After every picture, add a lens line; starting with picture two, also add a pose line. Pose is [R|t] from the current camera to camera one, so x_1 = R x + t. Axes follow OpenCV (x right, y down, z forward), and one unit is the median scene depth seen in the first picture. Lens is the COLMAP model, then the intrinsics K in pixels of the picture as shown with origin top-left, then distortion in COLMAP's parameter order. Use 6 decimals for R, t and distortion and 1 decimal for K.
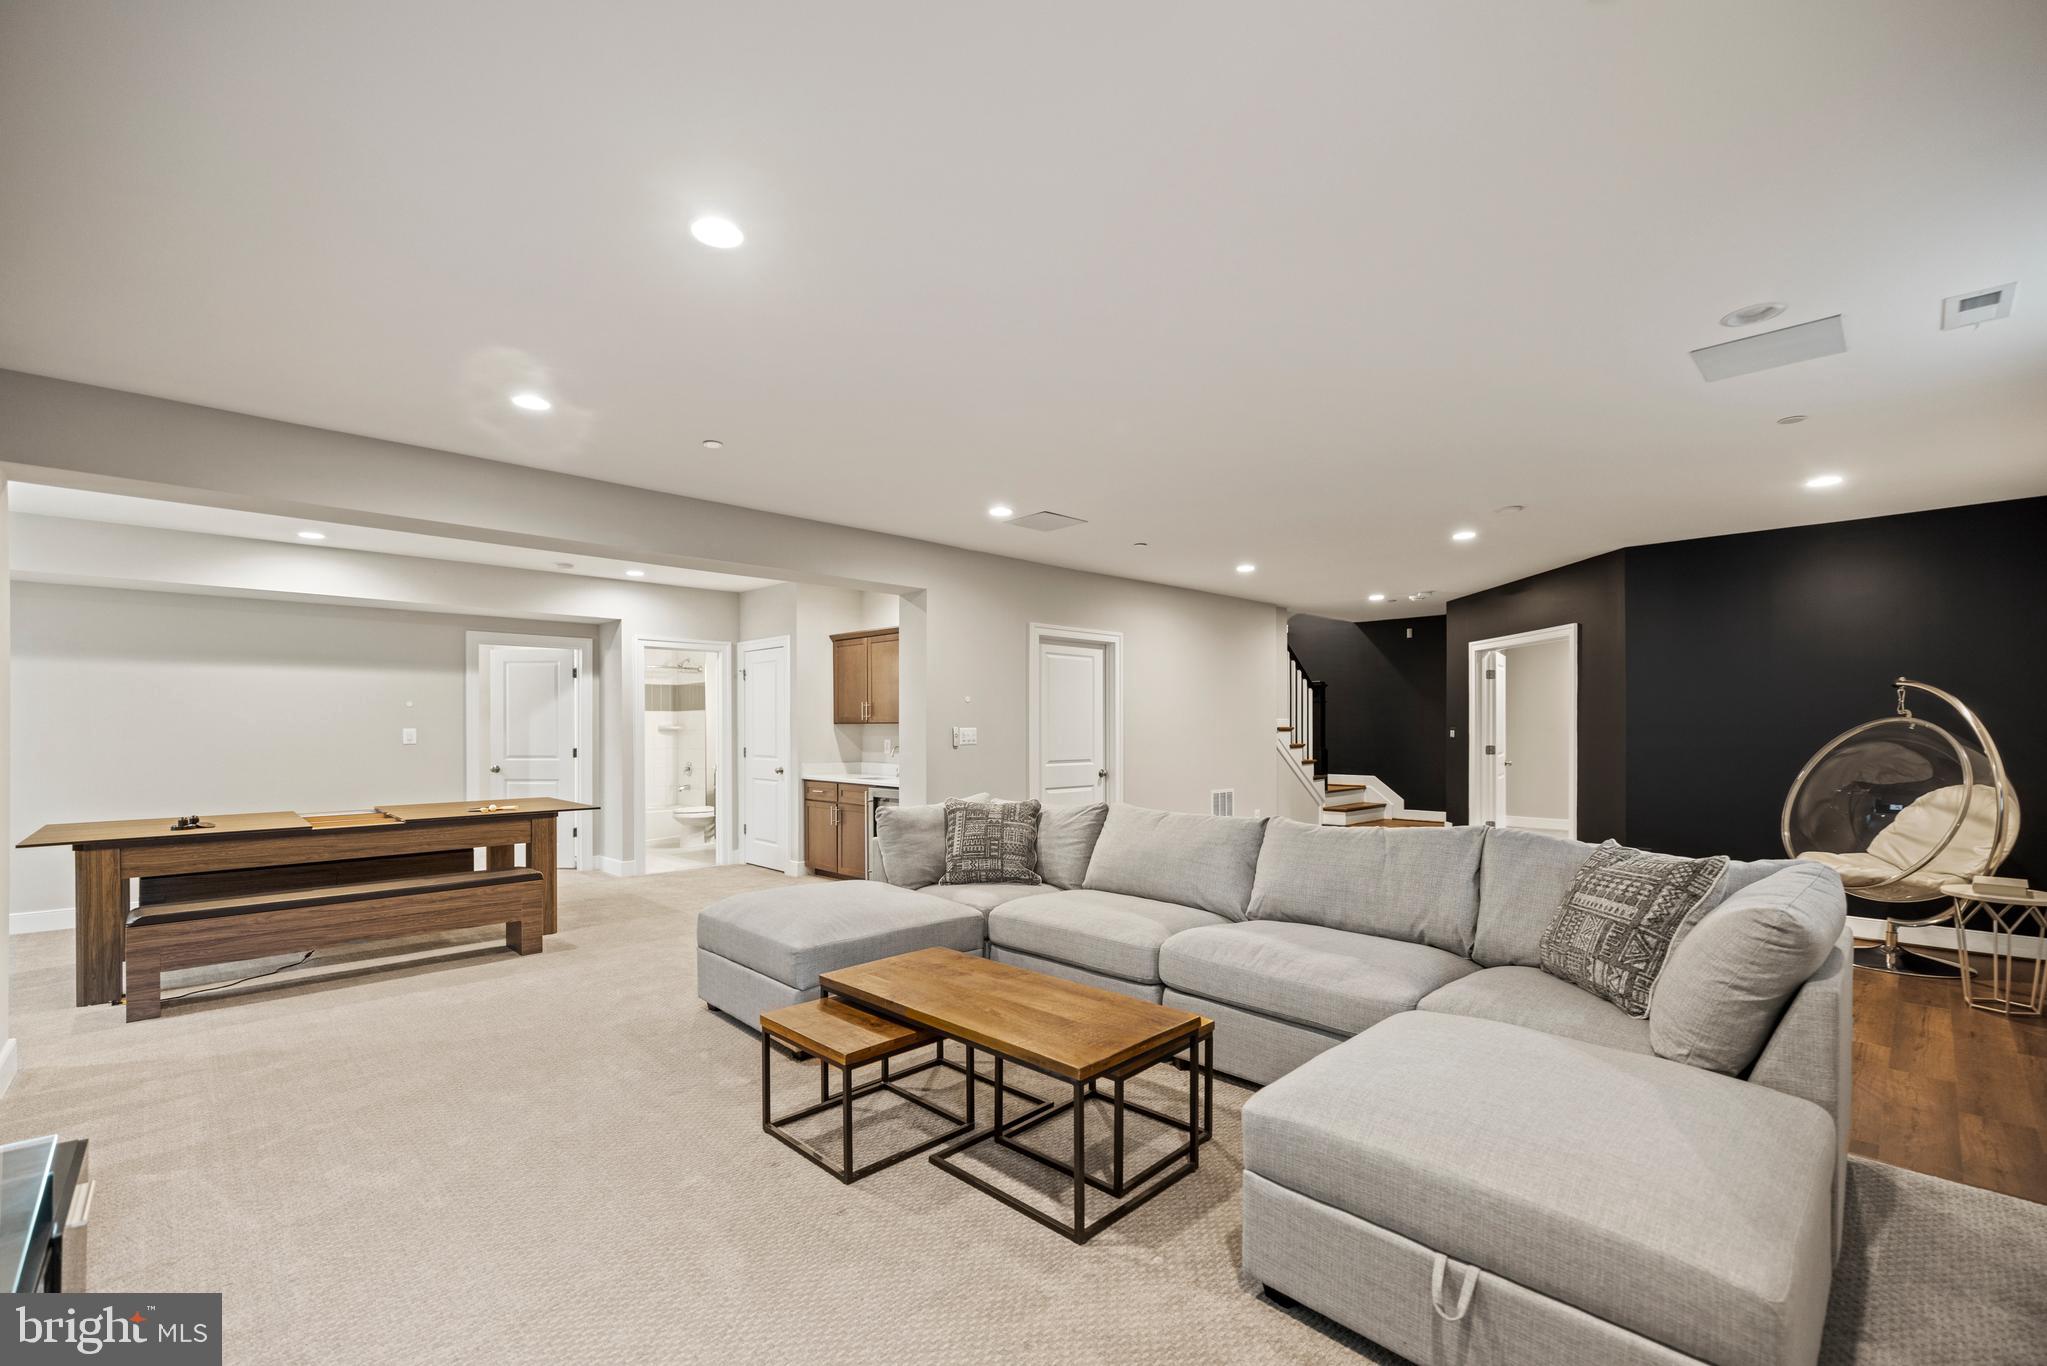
lens RADIAL K [[864.3, 0, 1029.5], [0, 864.3, 695.0], [0, 0, 1]] dist [0.016086, 0.000073]
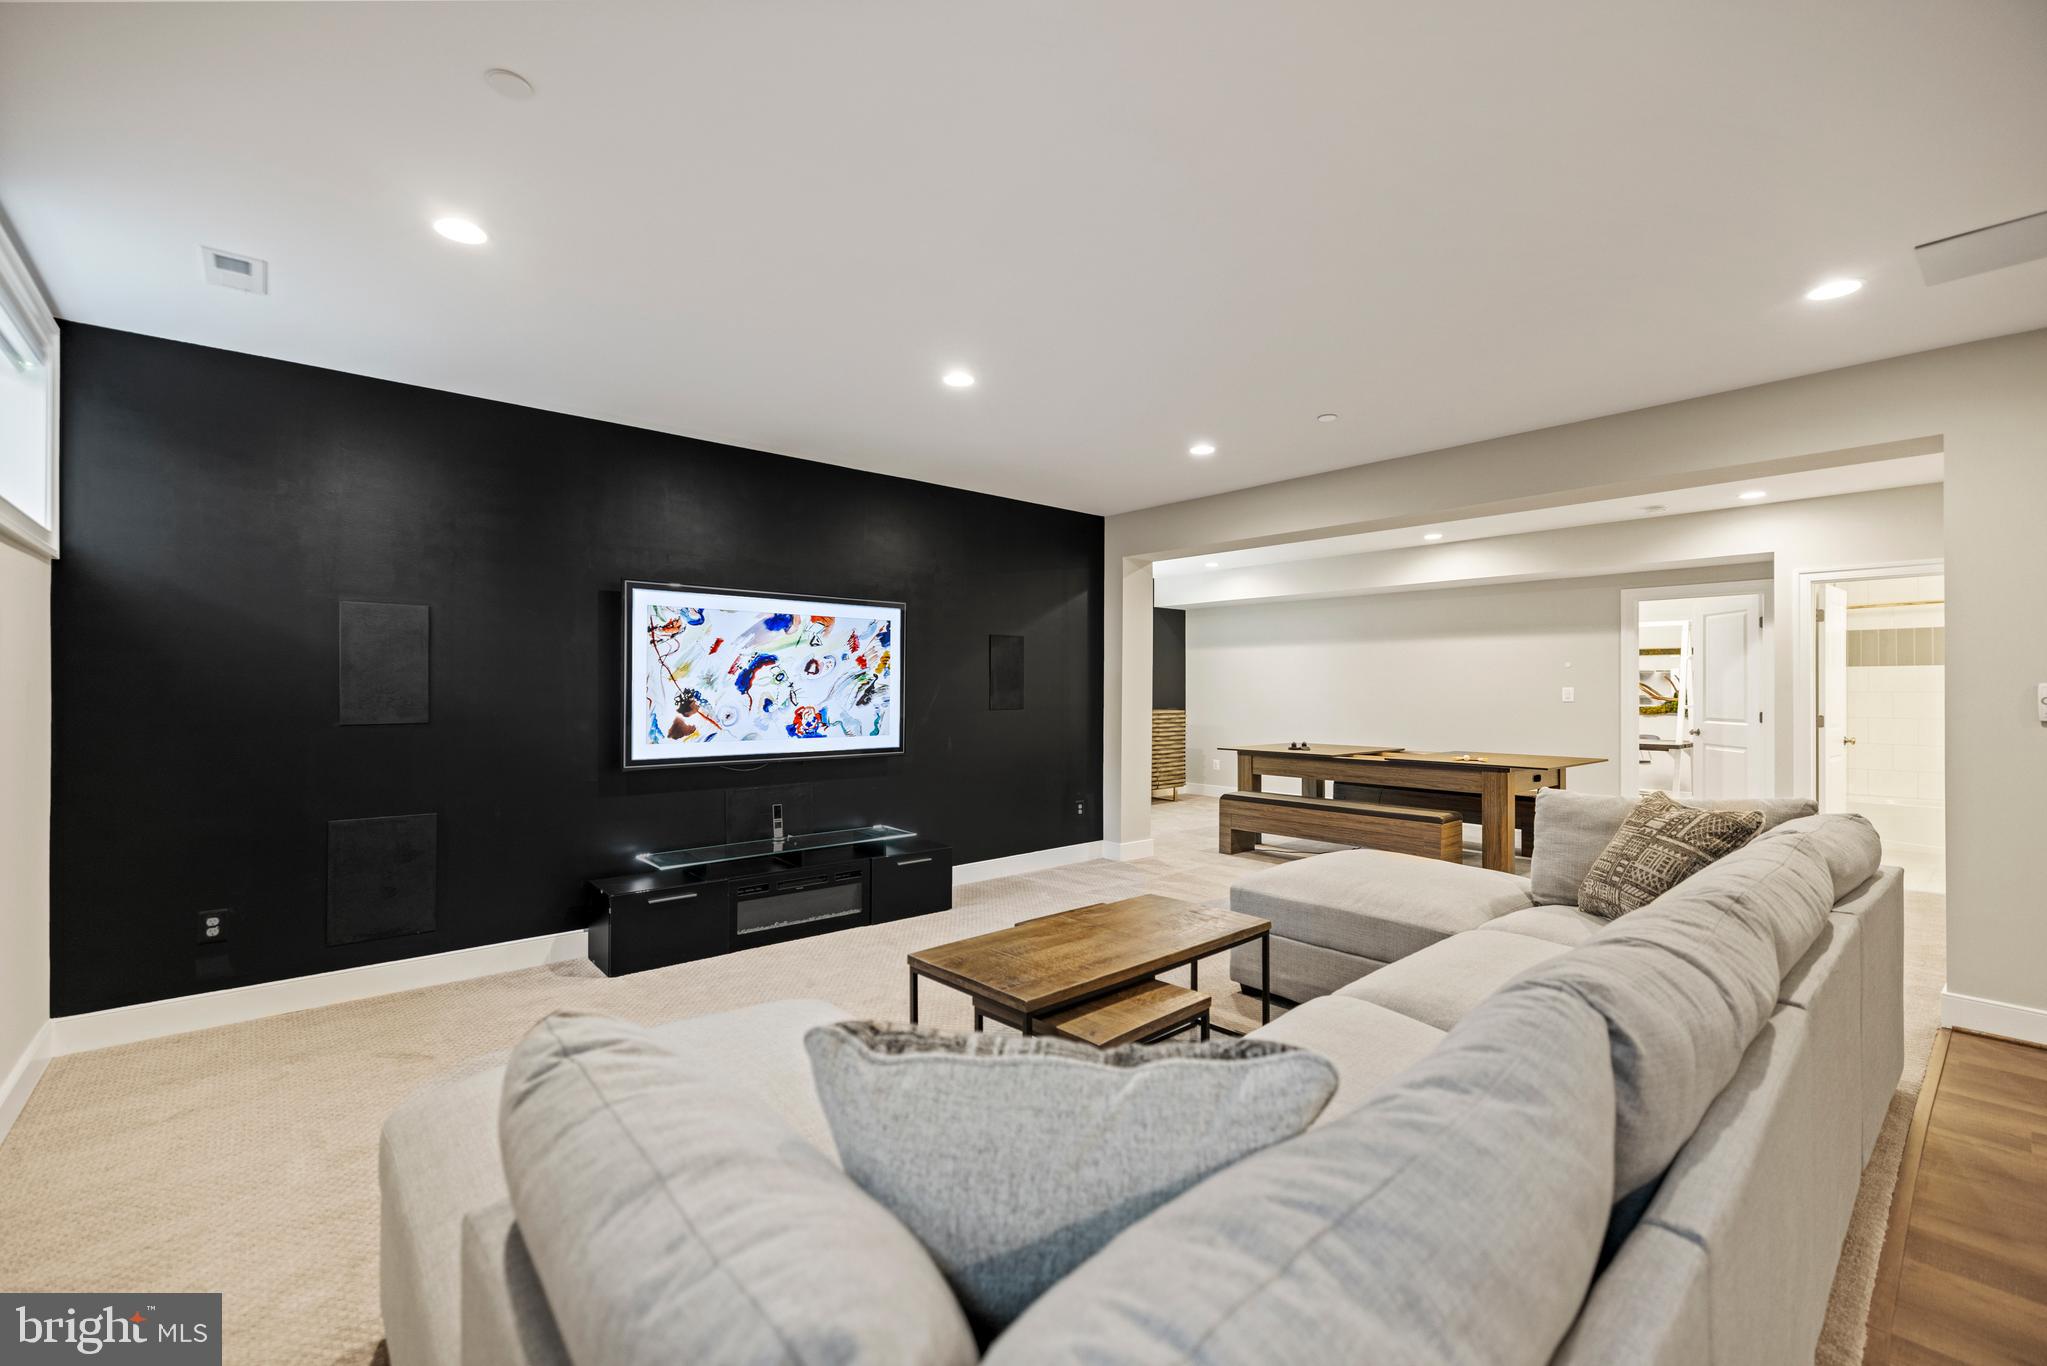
lens RADIAL K [[864.3, 0, 1029.5], [0, 864.3, 695.0], [0, 0, 1]] dist [0.016086, 0.000073]
pose [[-0.047604, 0.010791, -0.998808, 0.407176], [0.035416, 0.999331, 0.009108, 0.014476], [0.998238, -0.034941, -0.047954, 0.388444]]
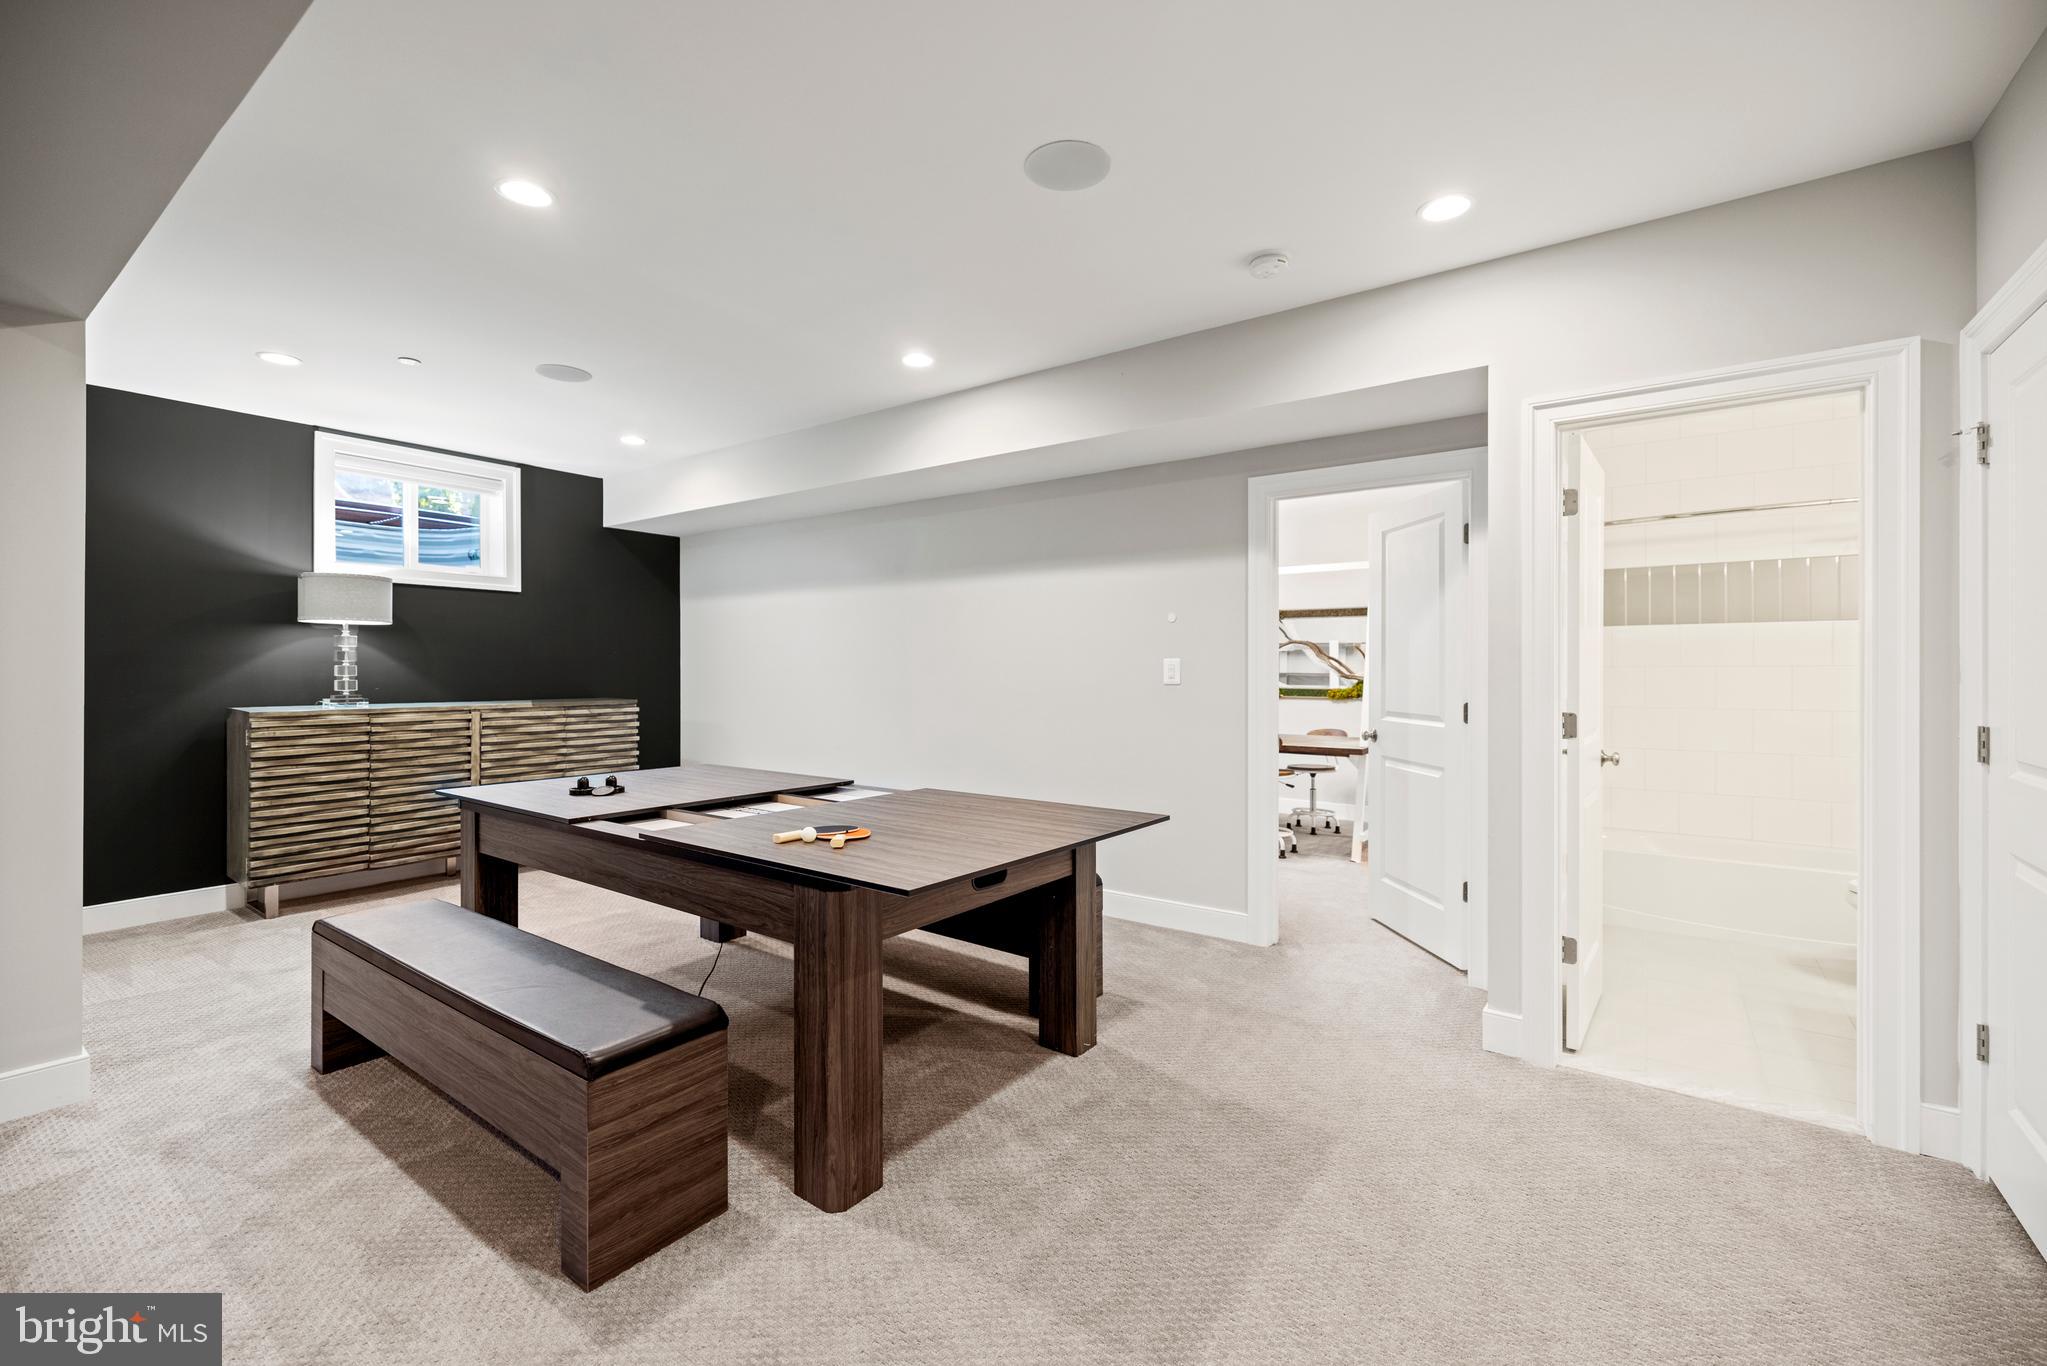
lens RADIAL K [[840.3, 0, 1023.5], [0, 840.3, 683.0], [0, 0, 1]] dist [0.001133, 0.000120]
pose [[0.153921, 0.021393, -0.987851, -0.154730], [0.036395, 0.998964, 0.027304, 0.036389], [0.987413, -0.040156, 0.152983, 0.821470]]
